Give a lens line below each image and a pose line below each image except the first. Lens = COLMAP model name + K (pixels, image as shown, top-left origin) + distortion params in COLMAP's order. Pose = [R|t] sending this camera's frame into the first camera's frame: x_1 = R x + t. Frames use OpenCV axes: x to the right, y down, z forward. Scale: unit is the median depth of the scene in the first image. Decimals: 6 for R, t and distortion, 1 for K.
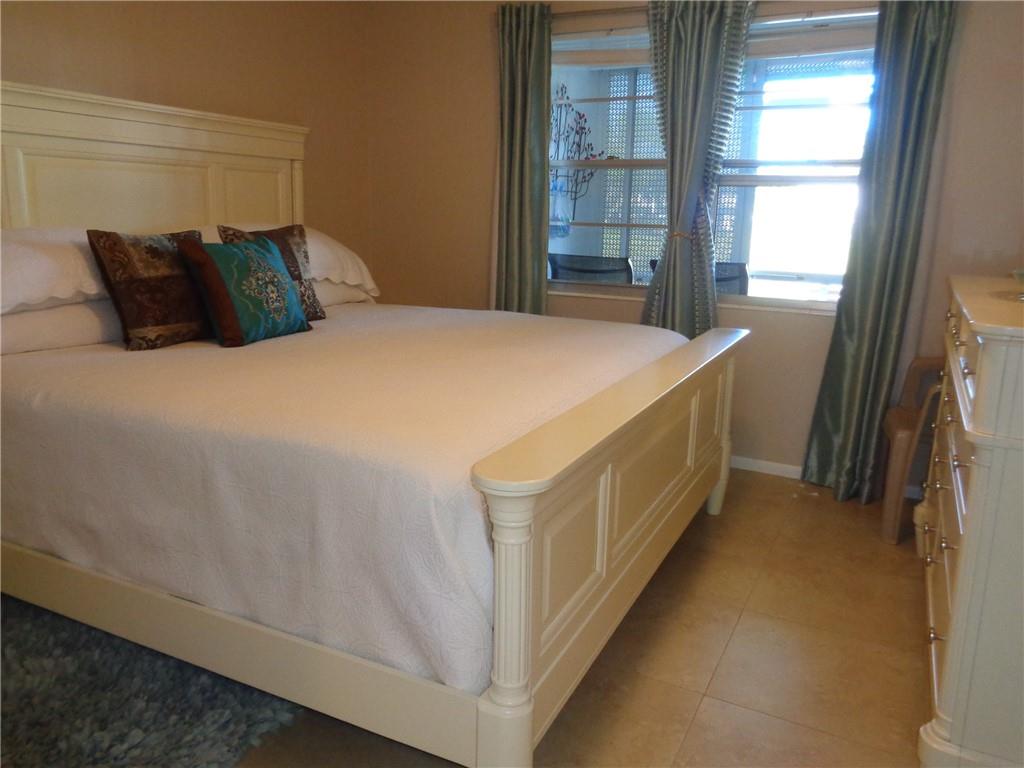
lens RADIAL K [[769.5, 0, 512.7], [0, 769.5, 385.8], [0, 0, 1]] dist [0.001986, 0.008573]
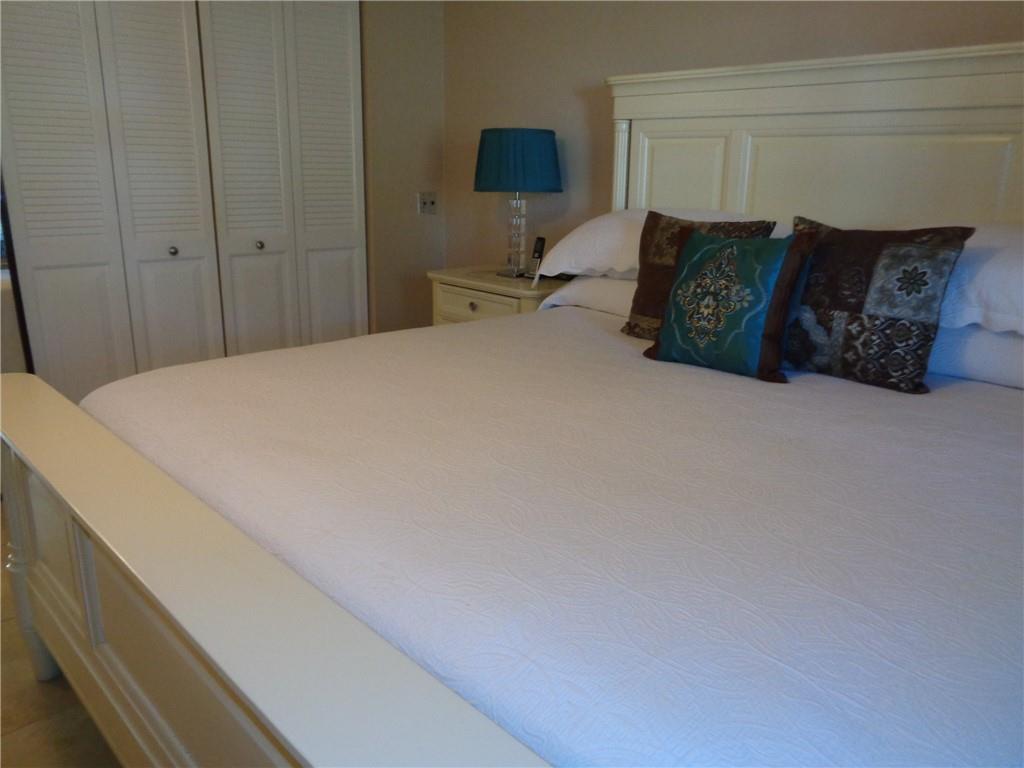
lens RADIAL K [[769.5, 0, 512.9], [0, 769.5, 382.7], [0, 0, 1]] dist [0.001986, 0.008573]
pose [[-0.315162, 0.233712, -0.919811, 0.434488], [-0.235850, 0.919510, 0.314447, -0.241218], [0.919265, 0.316038, -0.234673, 1.023610]]
